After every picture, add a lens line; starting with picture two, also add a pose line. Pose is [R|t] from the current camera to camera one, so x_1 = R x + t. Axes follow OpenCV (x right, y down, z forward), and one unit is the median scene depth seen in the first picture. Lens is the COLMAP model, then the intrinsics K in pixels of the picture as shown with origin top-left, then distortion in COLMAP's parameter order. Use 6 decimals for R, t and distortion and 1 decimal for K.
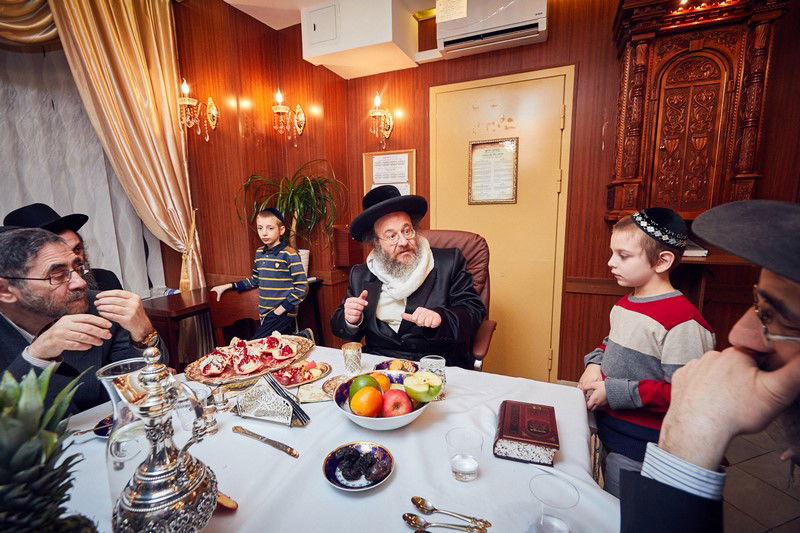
lens RADIAL K [[365.5, 0, 404.8], [0, 365.5, 268.6], [0, 0, 1]] dist [0.011077, -0.004642]
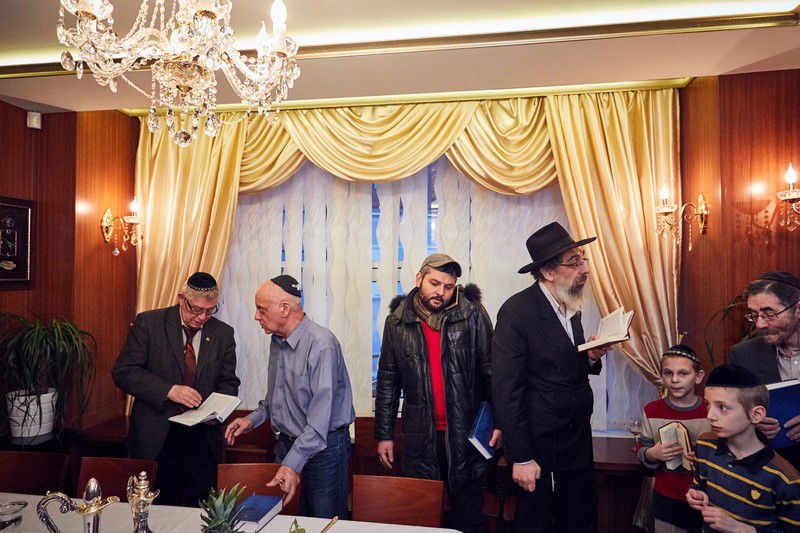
lens RADIAL K [[547.0, 0, 395.0], [0, 547.0, 266.8], [0, 0, 1]] dist [-0.008197, 0.009069]
pose [[0.244486, -0.012098, -0.969577, 0.401848], [-0.146869, 0.987923, -0.049361, -0.163701], [0.958466, 0.154469, 0.239756, 0.140571]]
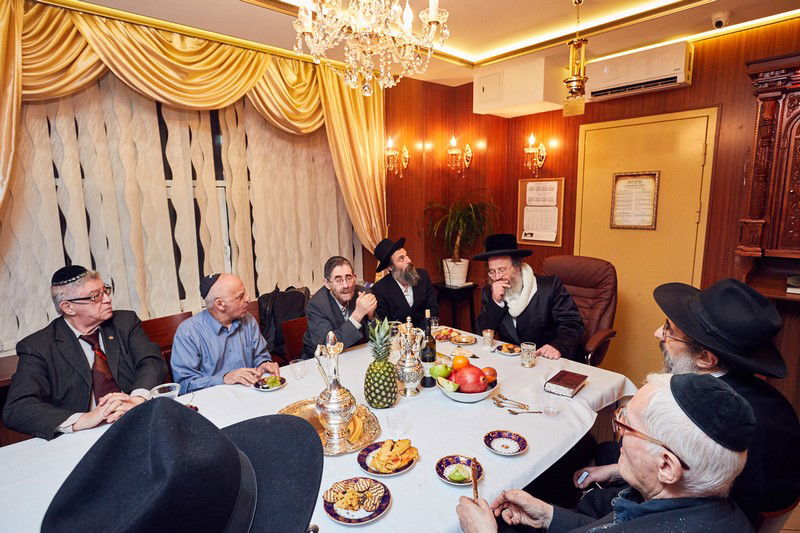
lens RADIAL K [[425.5, 0, 406.6], [0, 425.5, 265.7], [0, 0, 1]] dist [-0.033250, -0.000368]
pose [[0.919739, 0.062585, -0.387510, 0.111757], [-0.057264, 0.998039, 0.025273, -0.060392], [0.388332, -0.001054, 0.921519, -0.438169]]
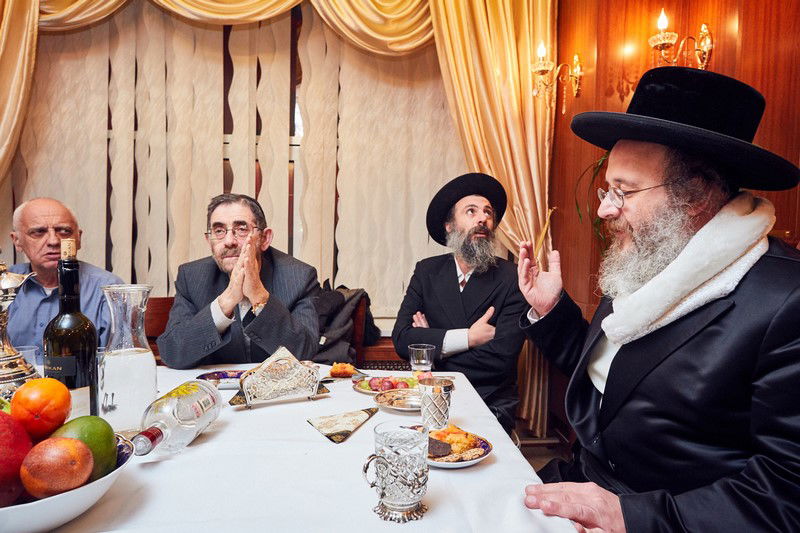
lens RADIAL K [[543.2, 0, 415.5], [0, 543.2, 269.5], [0, 0, 1]] dist [-0.000060, -0.004767]
pose [[0.481171, 0.061585, -0.874461, 0.281578], [-0.153356, 0.988060, -0.014798, 0.022165], [0.863109, 0.141224, 0.484870, 0.254052]]
